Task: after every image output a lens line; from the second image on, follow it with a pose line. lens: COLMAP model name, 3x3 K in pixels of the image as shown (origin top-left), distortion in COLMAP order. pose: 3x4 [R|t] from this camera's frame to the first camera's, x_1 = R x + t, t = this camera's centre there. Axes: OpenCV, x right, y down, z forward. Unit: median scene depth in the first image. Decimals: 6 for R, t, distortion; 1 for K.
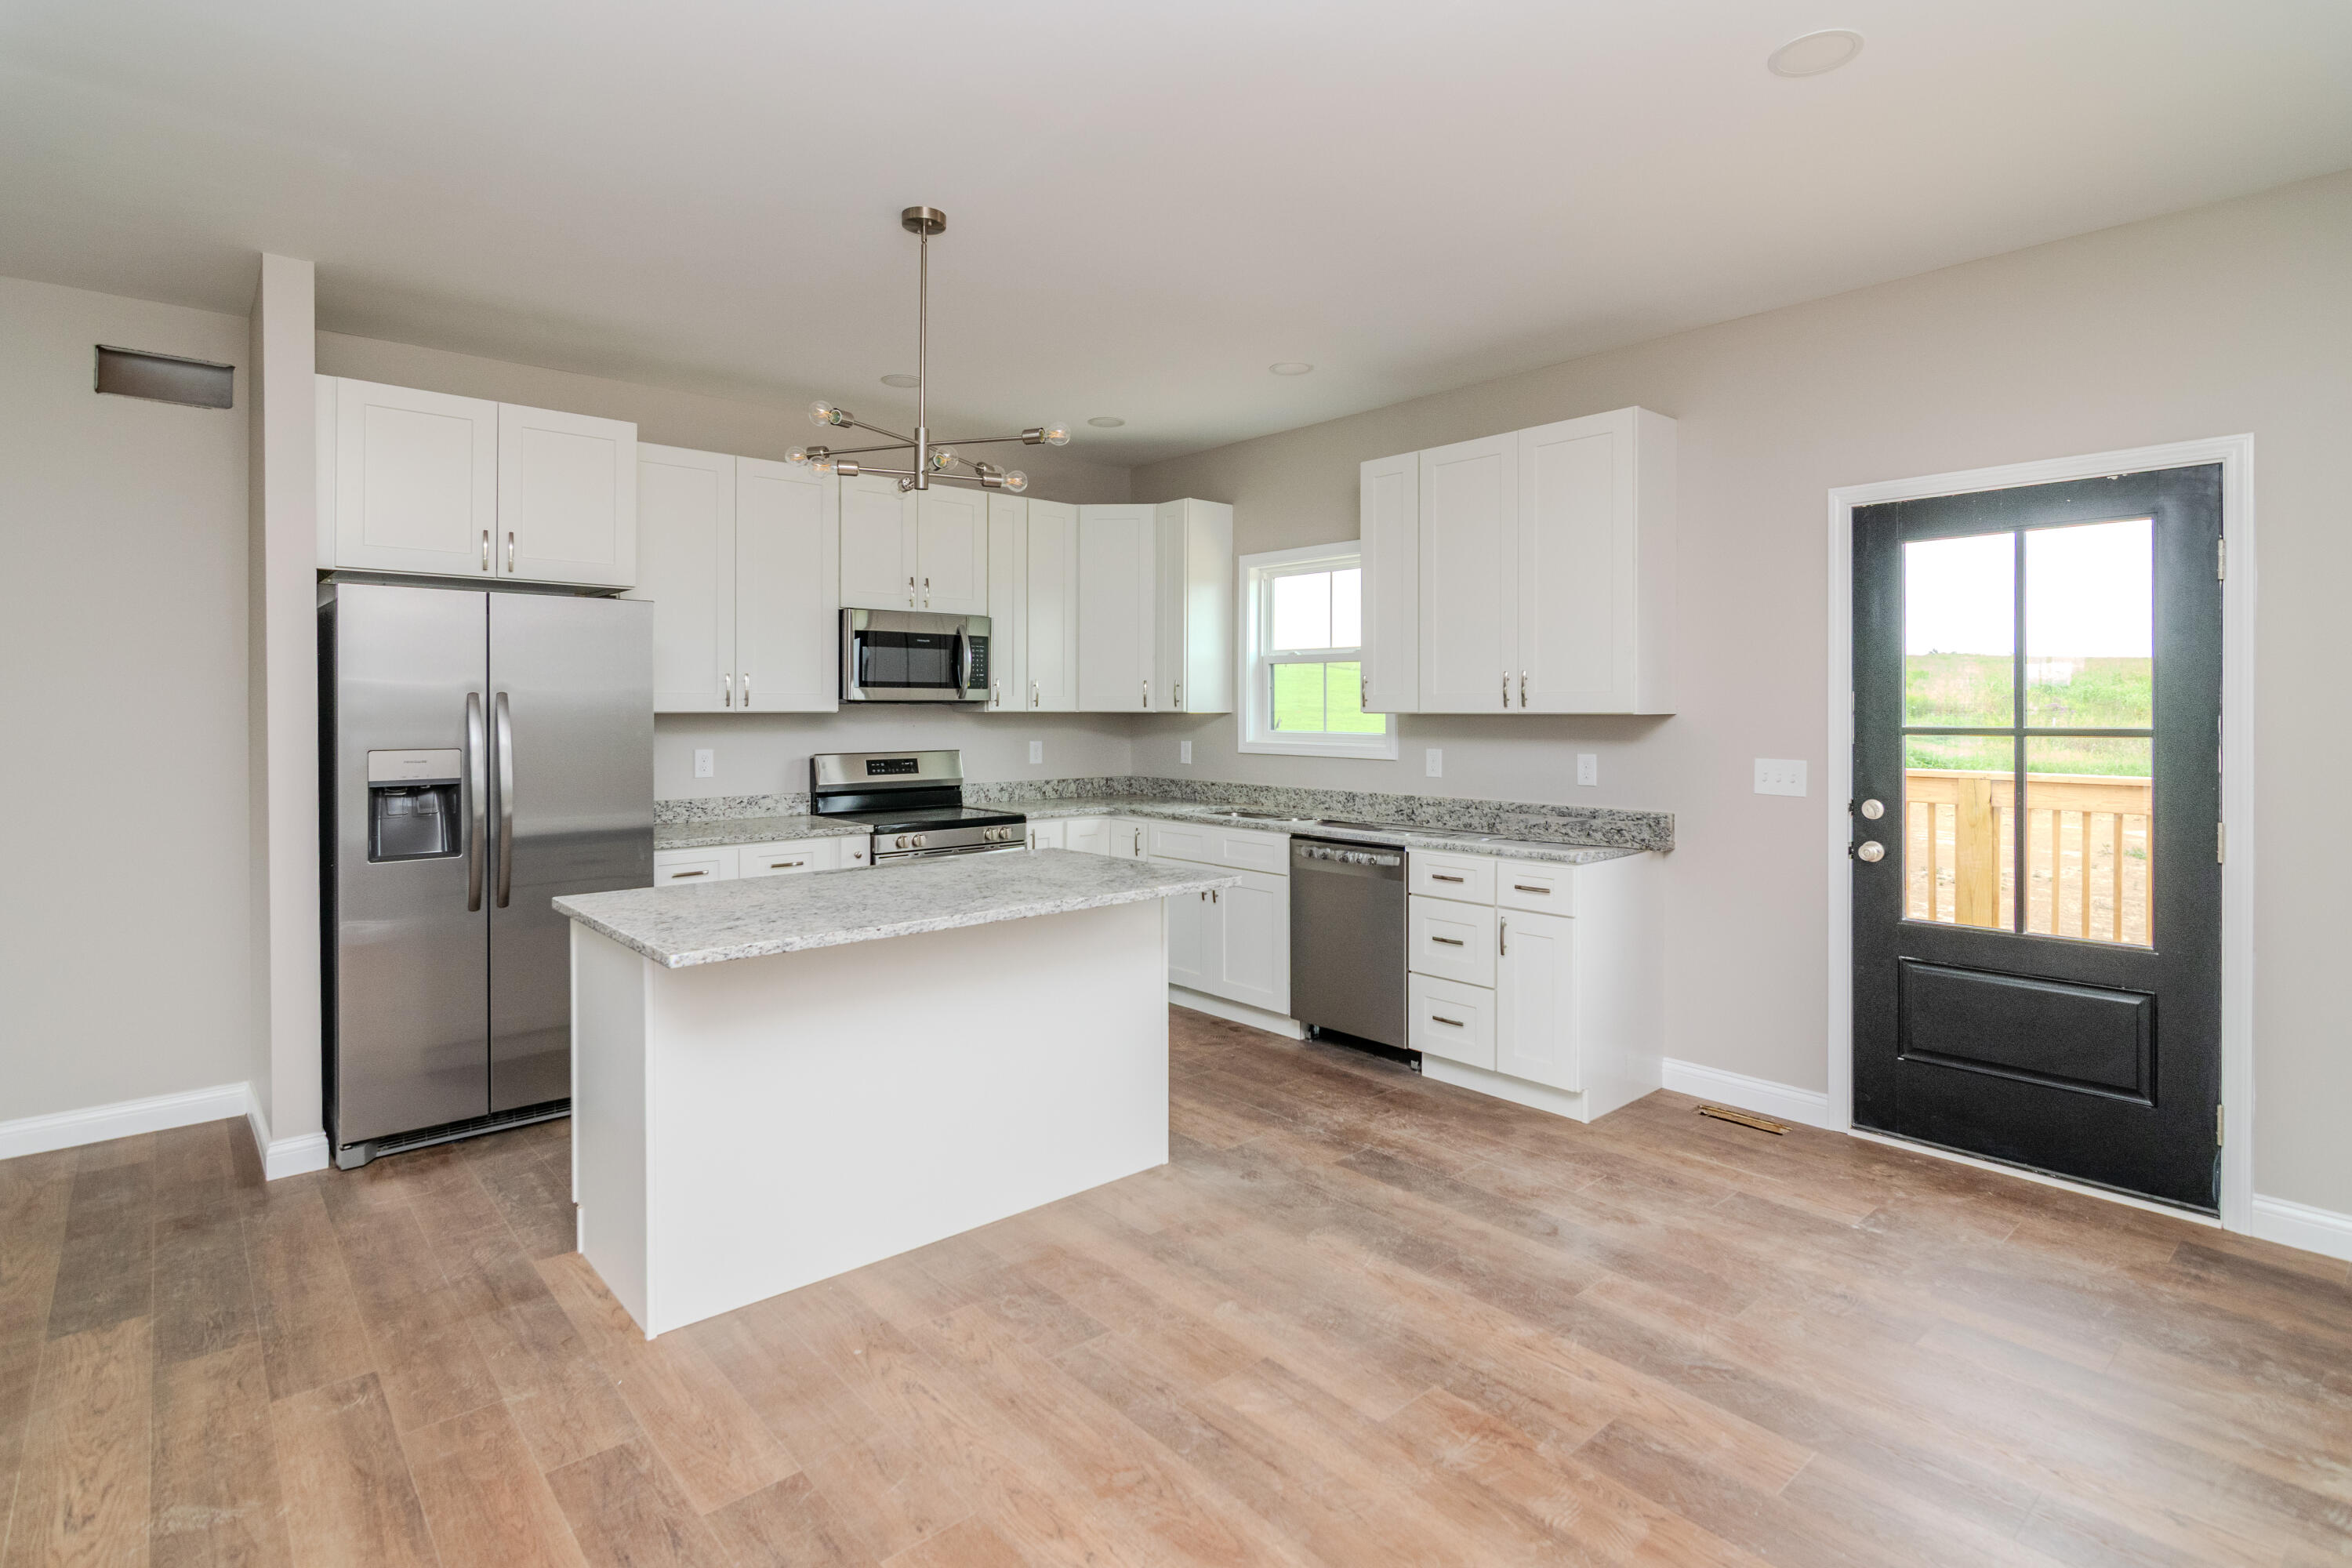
lens RADIAL K [[1074.4, 0, 1273.2], [0, 1074.4, 713.7], [0, 0, 1]] dist [-0.001779, -0.000196]
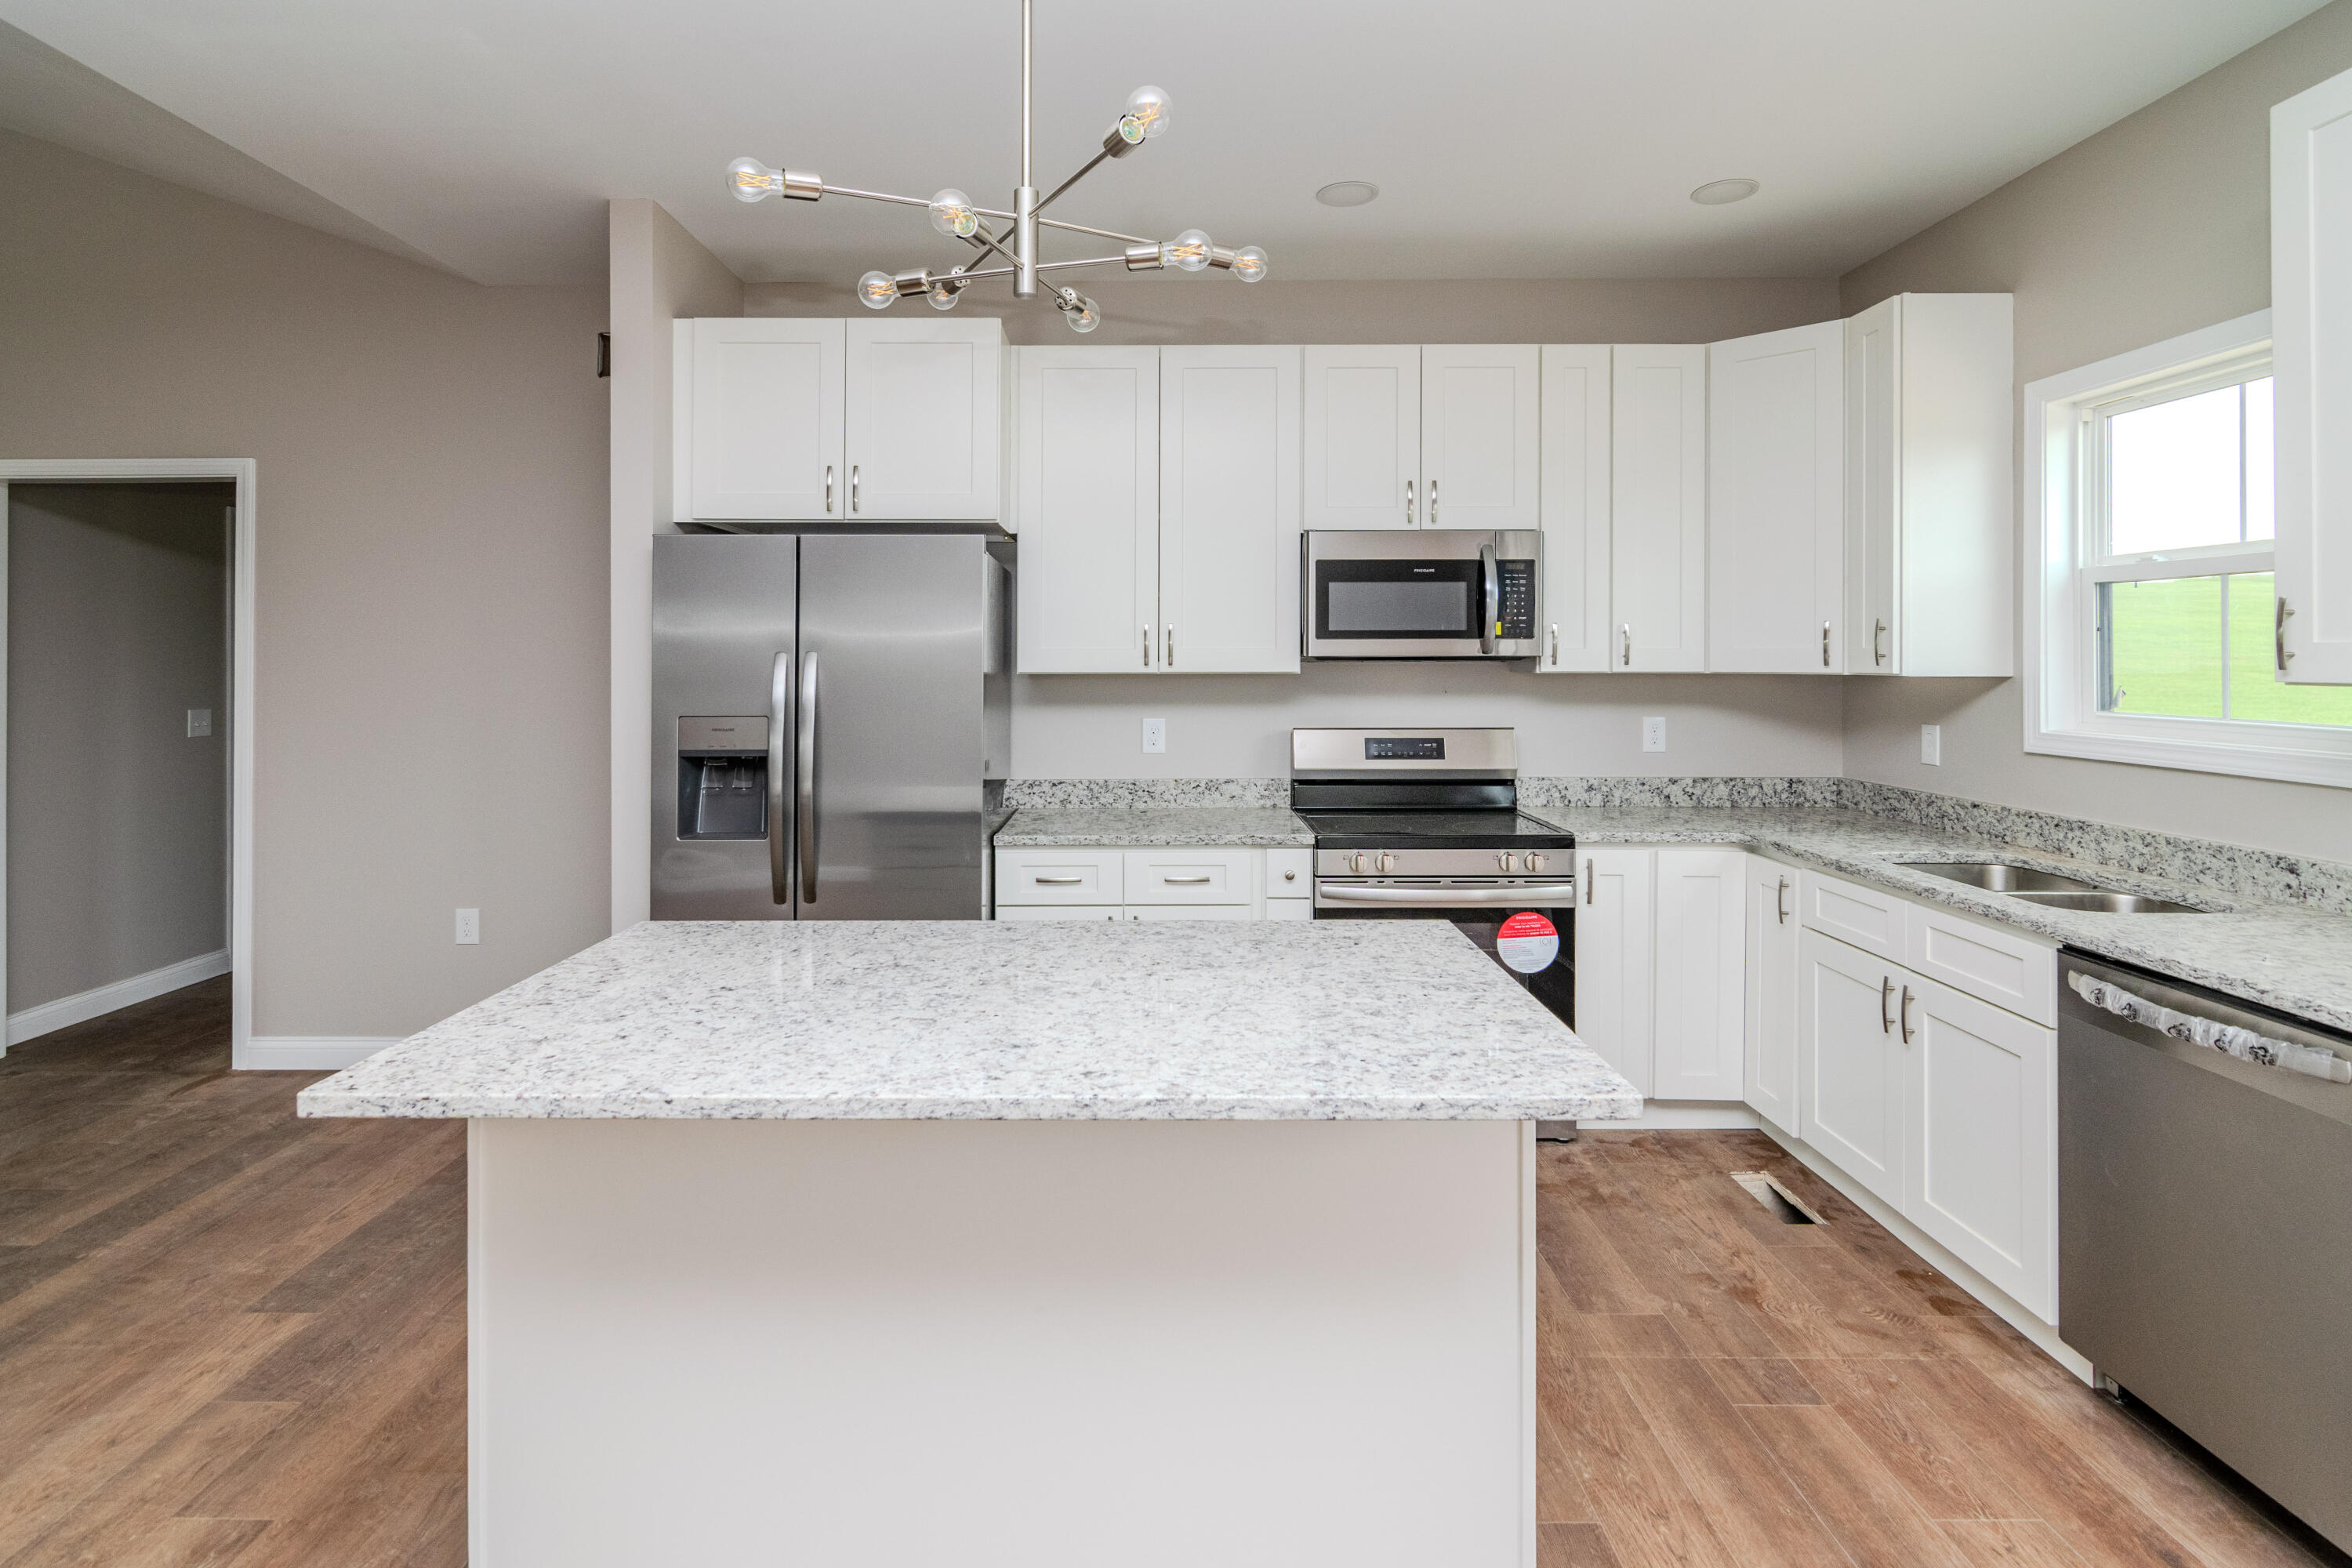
lens RADIAL K [[1179.2, 0, 1192.5], [0, 1179.2, 654.1], [0, 0, 1]] dist [-0.006208, -0.000250]
pose [[0.712717, -0.003757, -0.701442, 0.106534], [-0.004153, 0.999946, -0.009575, -0.006292], [0.701439, 0.009737, 0.712663, 0.375586]]
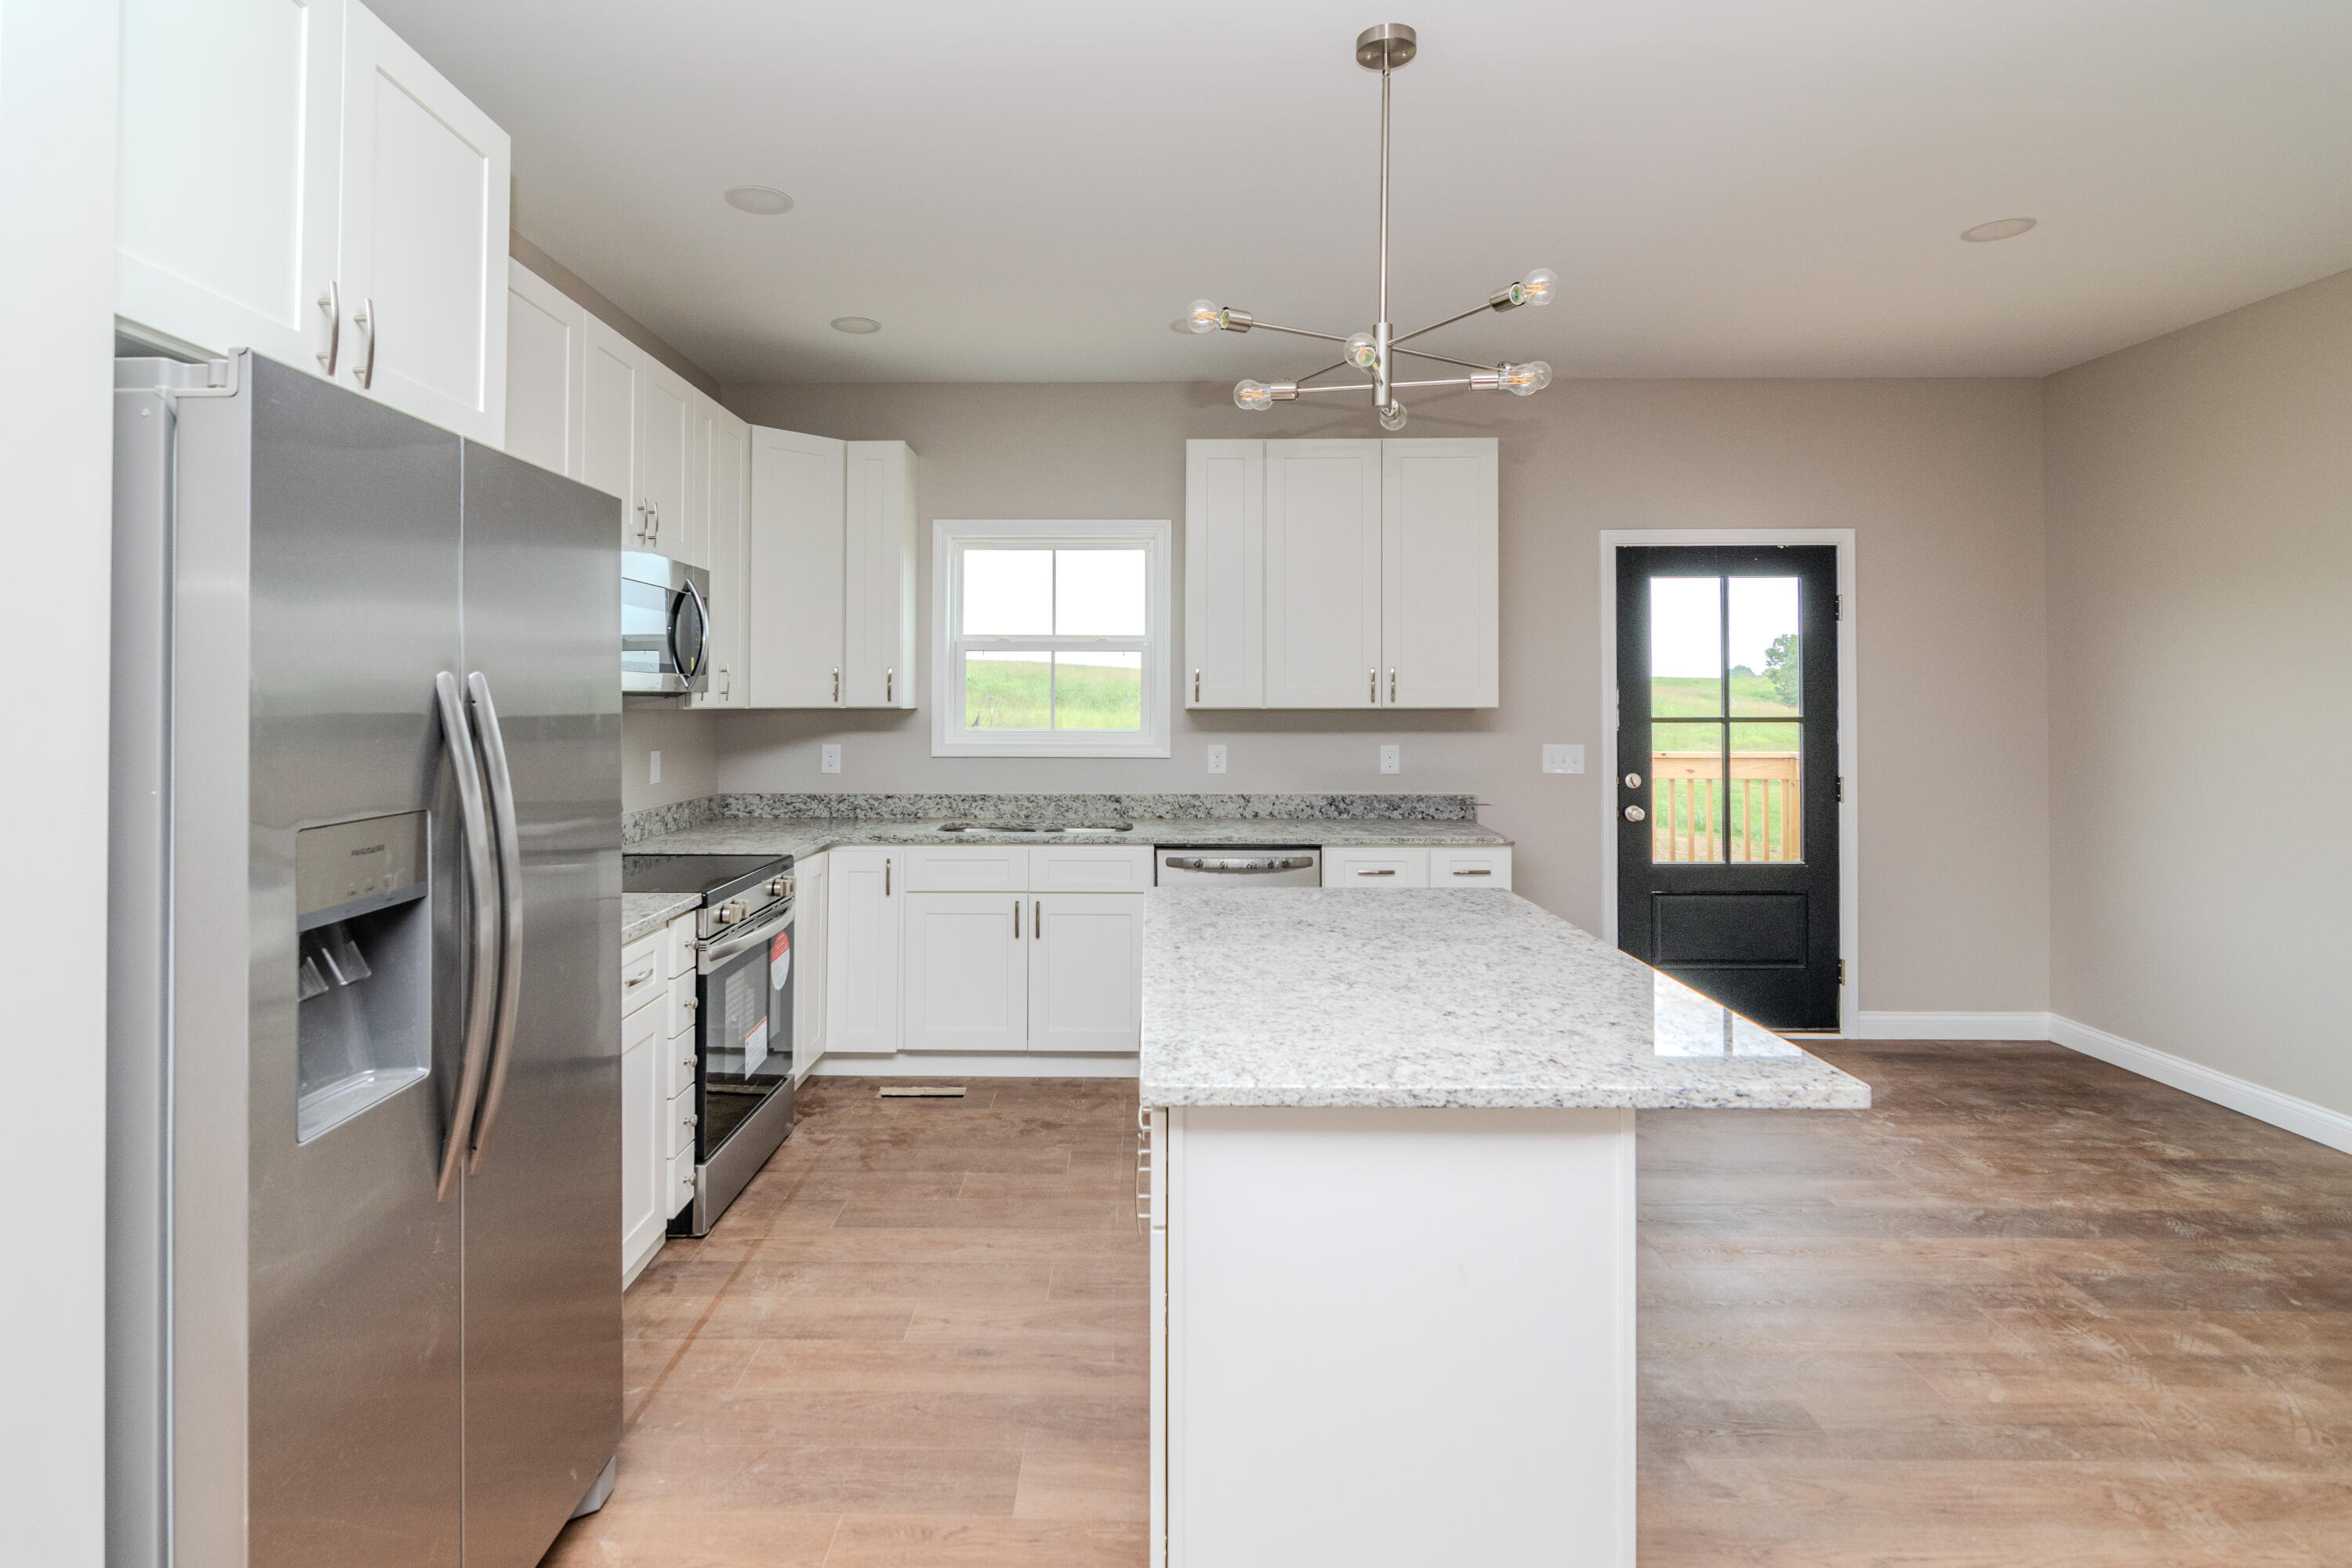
lens RADIAL K [[1048.9, 0, 1210.6], [0, 1048.9, 692.7], [0, 0, 1]] dist [-0.002110, -0.000114]
pose [[0.731458, 0.003632, 0.681876, -0.544861], [0.003156, 0.999957, -0.008711, -0.006339], [-0.681879, 0.008524, 0.731416, 0.338916]]
